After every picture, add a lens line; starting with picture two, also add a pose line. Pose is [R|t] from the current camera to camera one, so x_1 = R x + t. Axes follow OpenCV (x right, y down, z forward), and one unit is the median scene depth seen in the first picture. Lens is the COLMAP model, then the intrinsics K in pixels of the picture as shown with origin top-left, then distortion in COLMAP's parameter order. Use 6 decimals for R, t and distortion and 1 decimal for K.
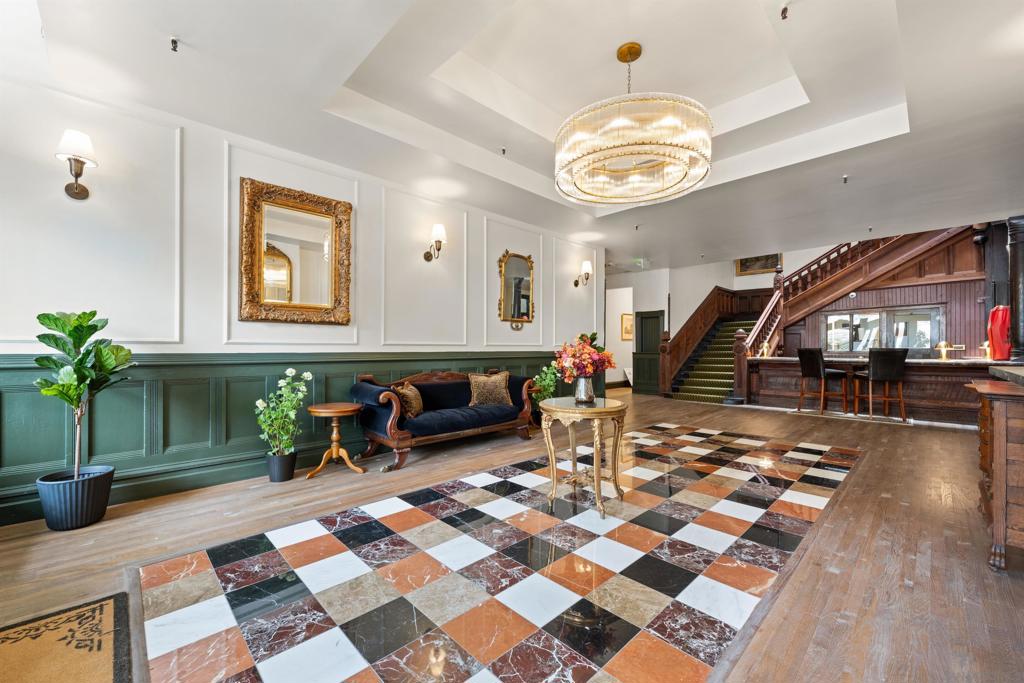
lens RADIAL K [[406.6, 0, 508.7], [0, 406.6, 340.0], [0, 0, 1]] dist [-0.003421, -0.000103]
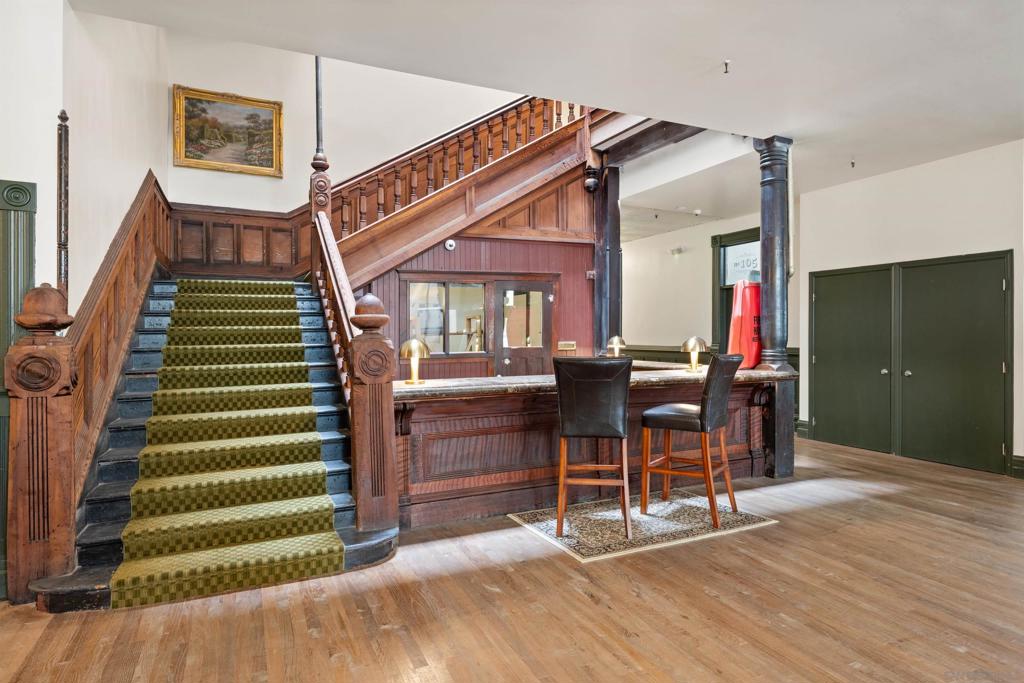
lens RADIAL K [[577.2, 0, 511.1], [0, 577.2, 339.5], [0, 0, 1]] dist [0.001748, 0.000065]
pose [[0.318742, -0.003071, 0.947836, 0.194707], [-0.015492, 0.999844, 0.008449, 0.000702], [-0.947715, -0.017377, 0.318645, 0.730808]]
